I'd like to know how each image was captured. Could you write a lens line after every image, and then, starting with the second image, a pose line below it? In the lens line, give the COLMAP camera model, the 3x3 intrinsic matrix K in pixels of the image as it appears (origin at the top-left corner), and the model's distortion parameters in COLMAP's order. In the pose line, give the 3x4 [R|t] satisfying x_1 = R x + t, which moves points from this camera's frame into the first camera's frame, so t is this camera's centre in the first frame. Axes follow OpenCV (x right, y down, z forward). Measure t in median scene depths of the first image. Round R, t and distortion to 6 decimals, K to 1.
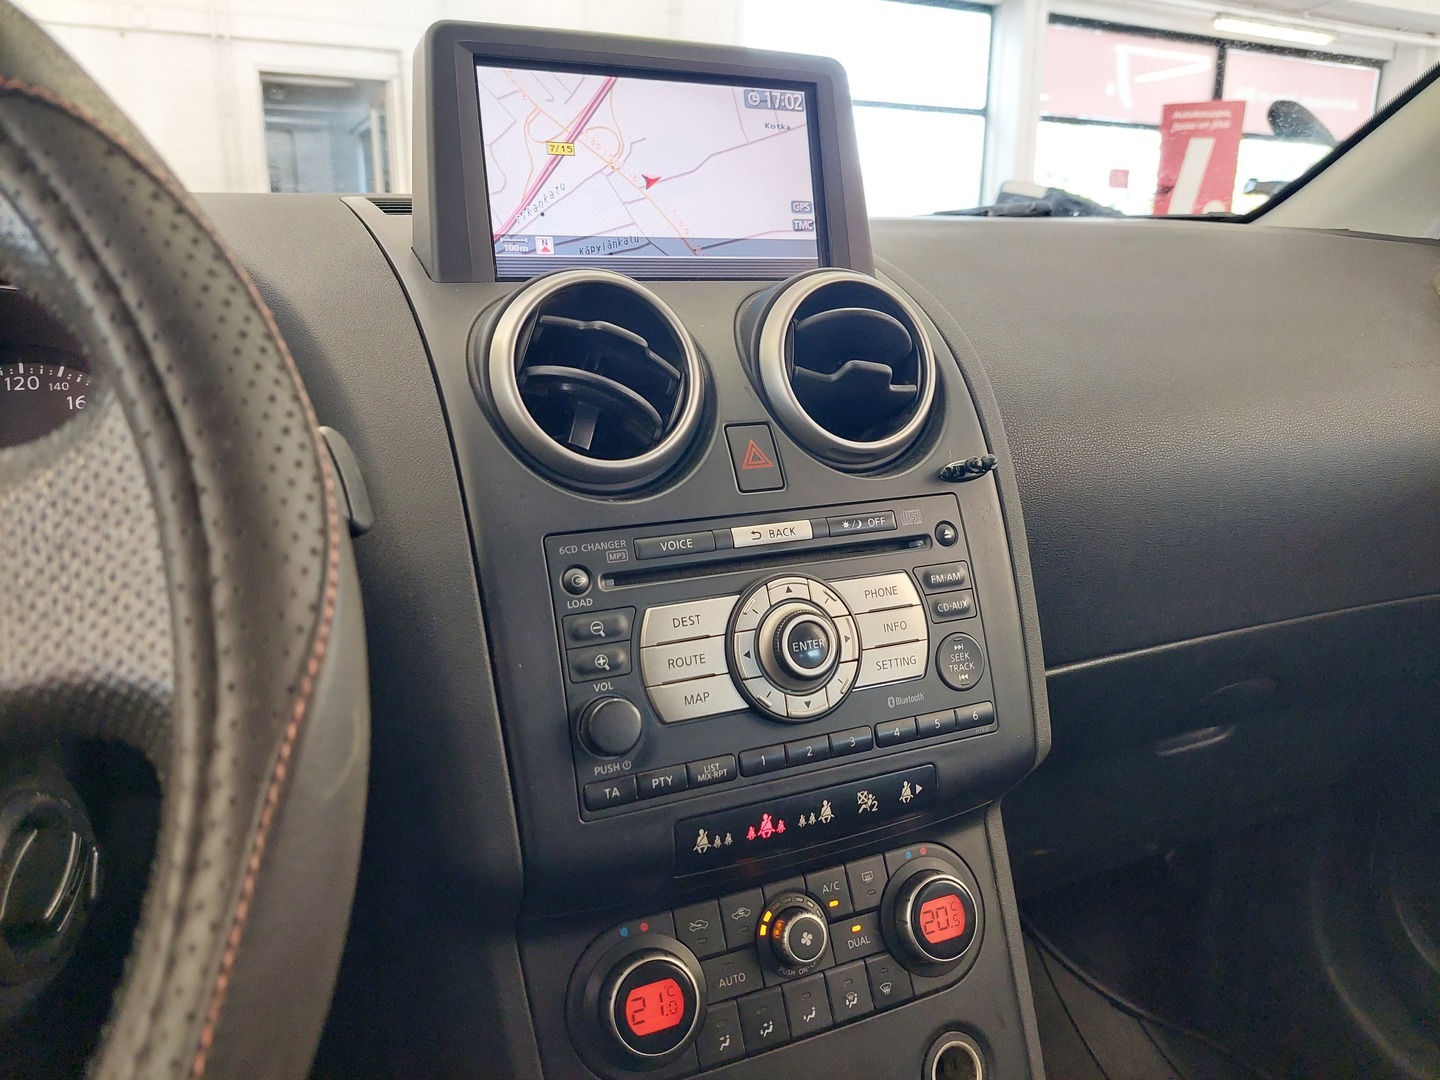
lens RADIAL K [[966.7, 0, 720.0], [0, 966.7, 540.0], [0, 0, 1]] dist [0.053914, -0.000592]
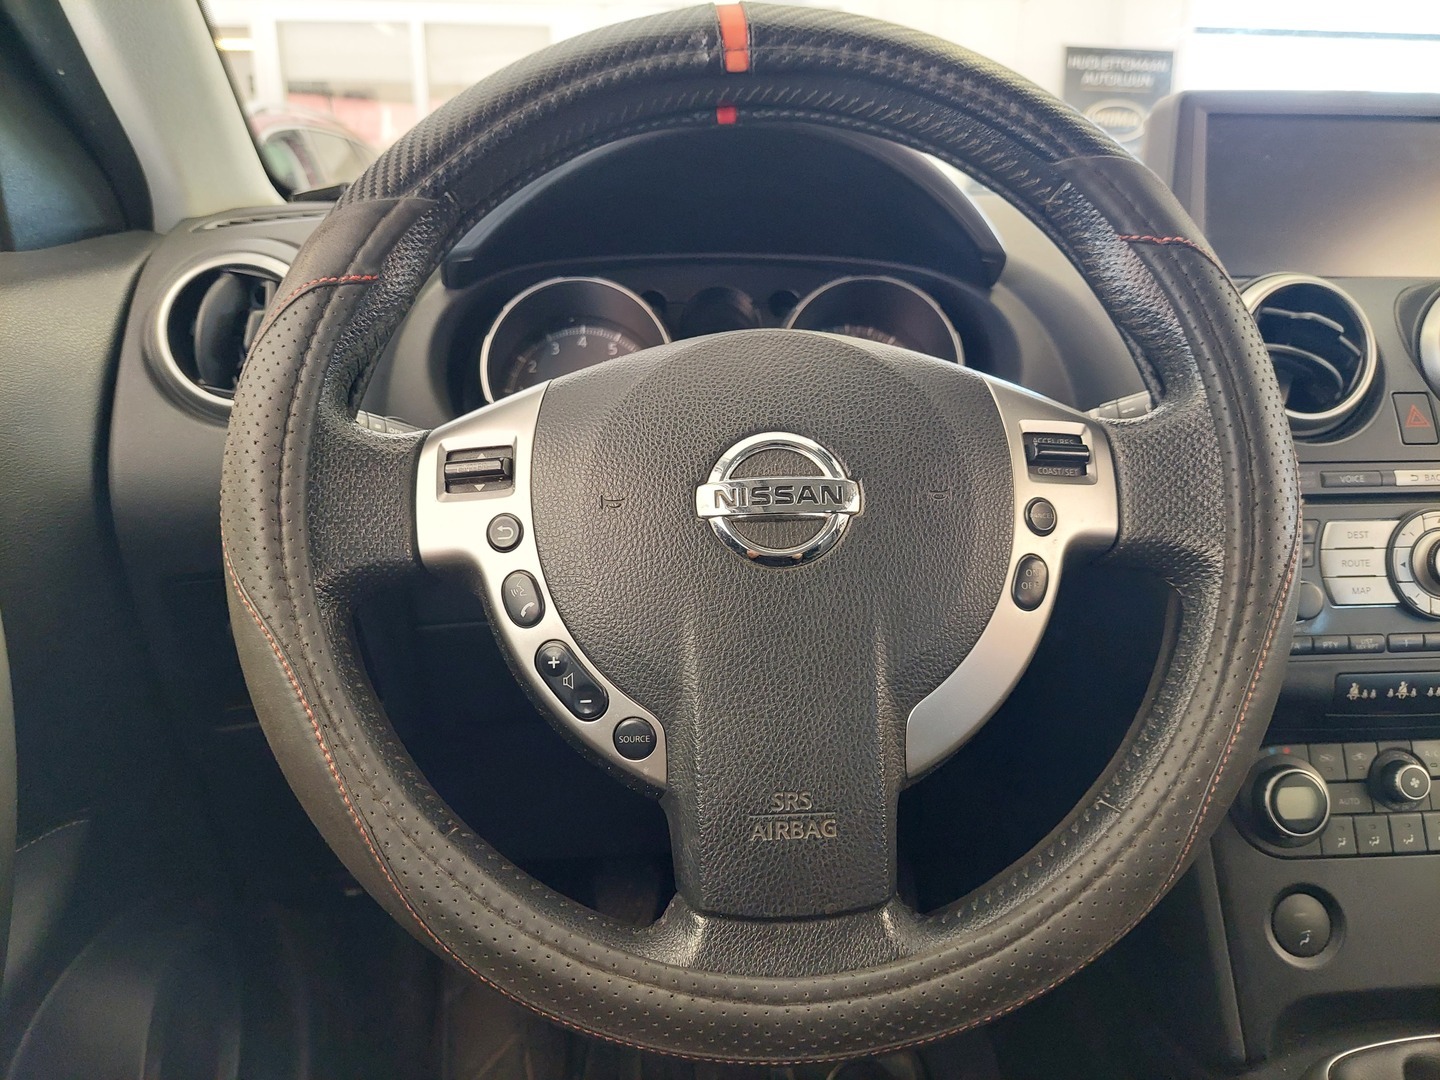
lens RADIAL K [[1023.5, 0, 720.0], [0, 1023.5, 540.0], [0, 0, 1]] dist [-0.019308, -0.000306]
pose [[0.932702, 0.103285, -0.345541, -0.357834], [-0.086279, 0.994195, 0.064283, 0.072084], [0.350174, -0.030144, 0.936199, -0.629633]]
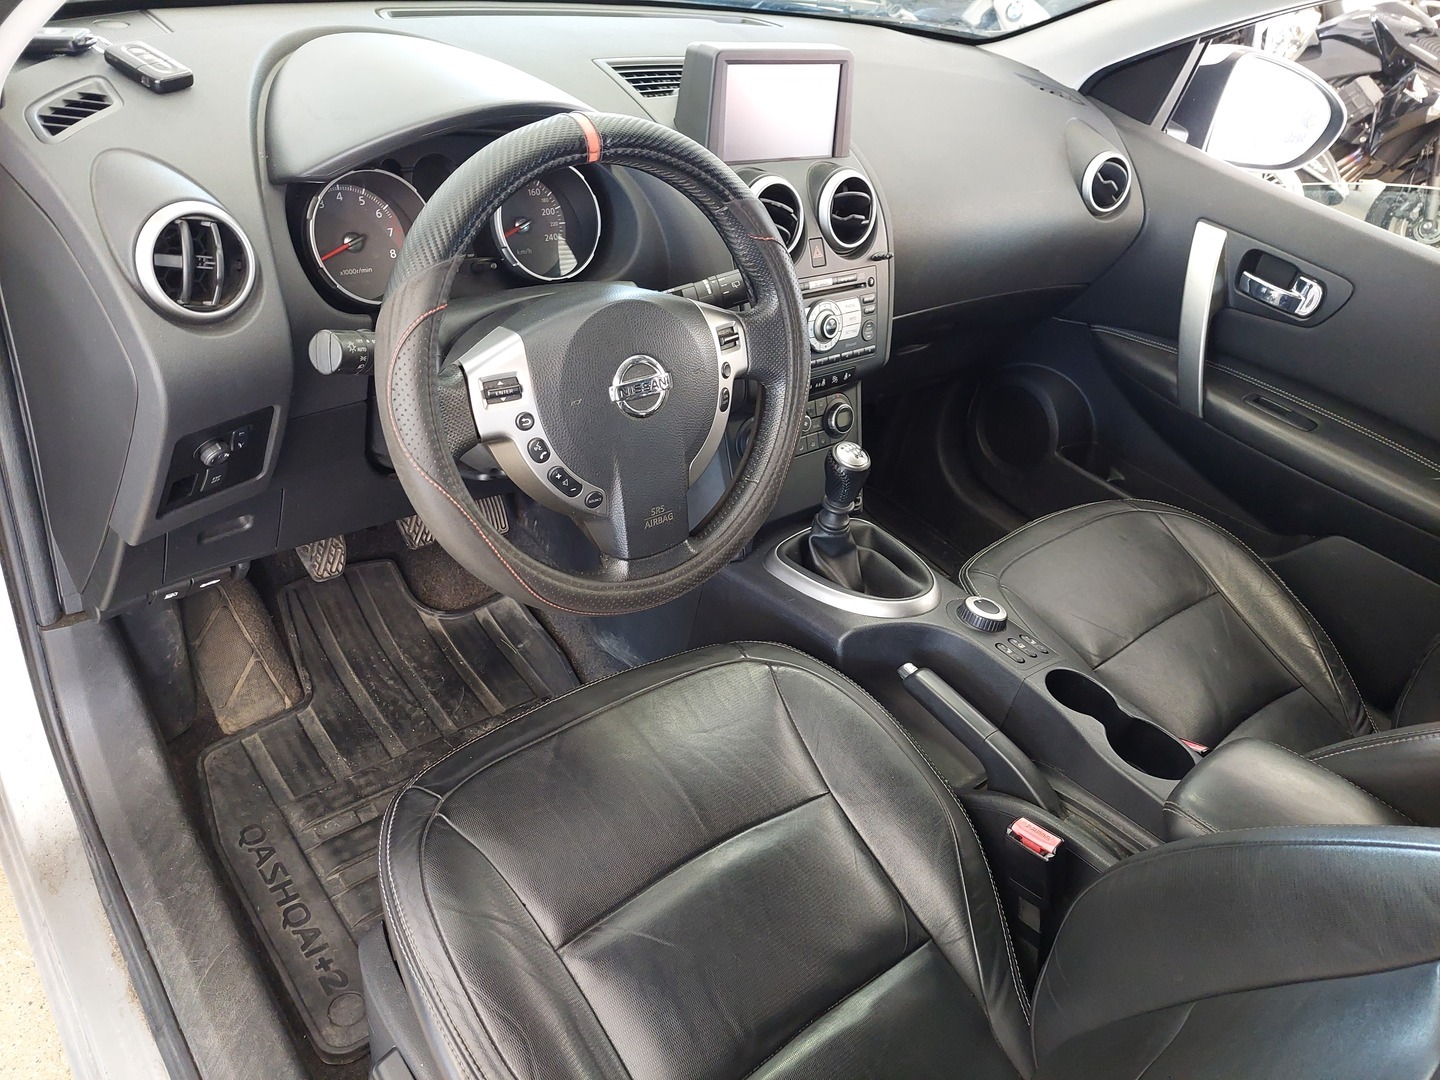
lens RADIAL K [[966.7, 0, 720.0], [0, 966.7, 540.0], [0, 0, 1]] dist [0.053914, -0.000592]
pose [[0.949686, -0.019199, 0.312613, -1.098864], [-0.118085, 0.902513, 0.414157, -0.460444], [-0.290089, -0.430234, 0.854837, -1.600111]]
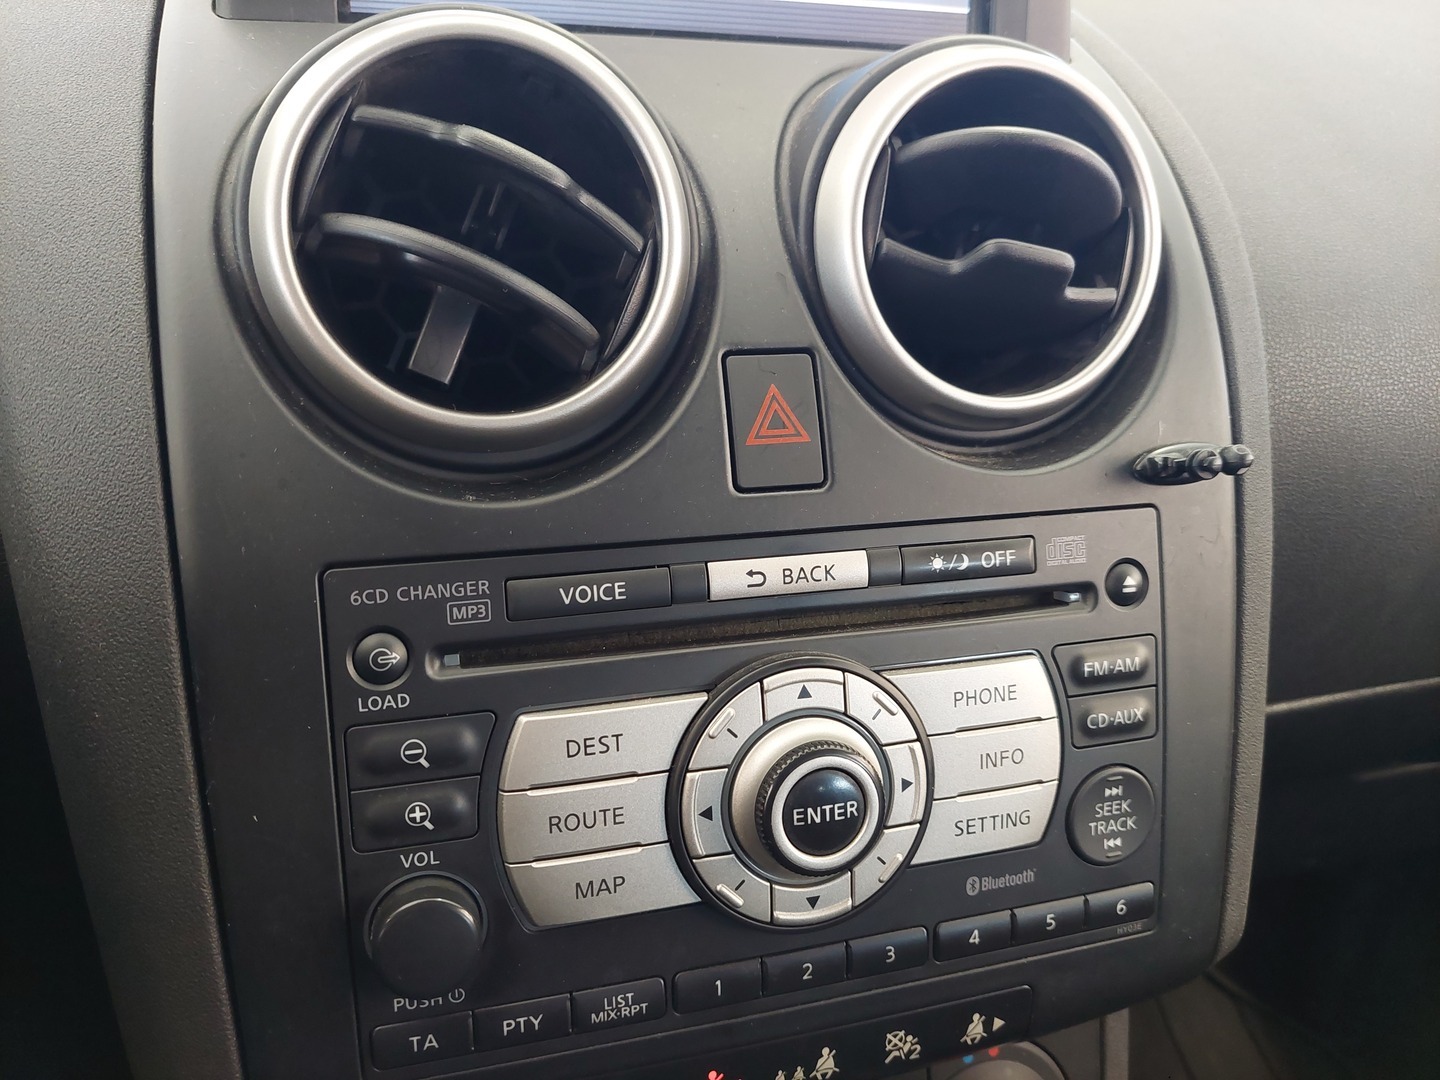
lens RADIAL K [[1023.5, 0, 720.0], [0, 1023.5, 540.0], [0, 0, 1]] dist [-0.019308, -0.000306]
pose [[0.987750, 0.118942, -0.101012, 0.070419], [-0.095598, 0.972858, 0.210730, -0.137705], [0.123335, -0.198492, 0.972311, 0.463496]]
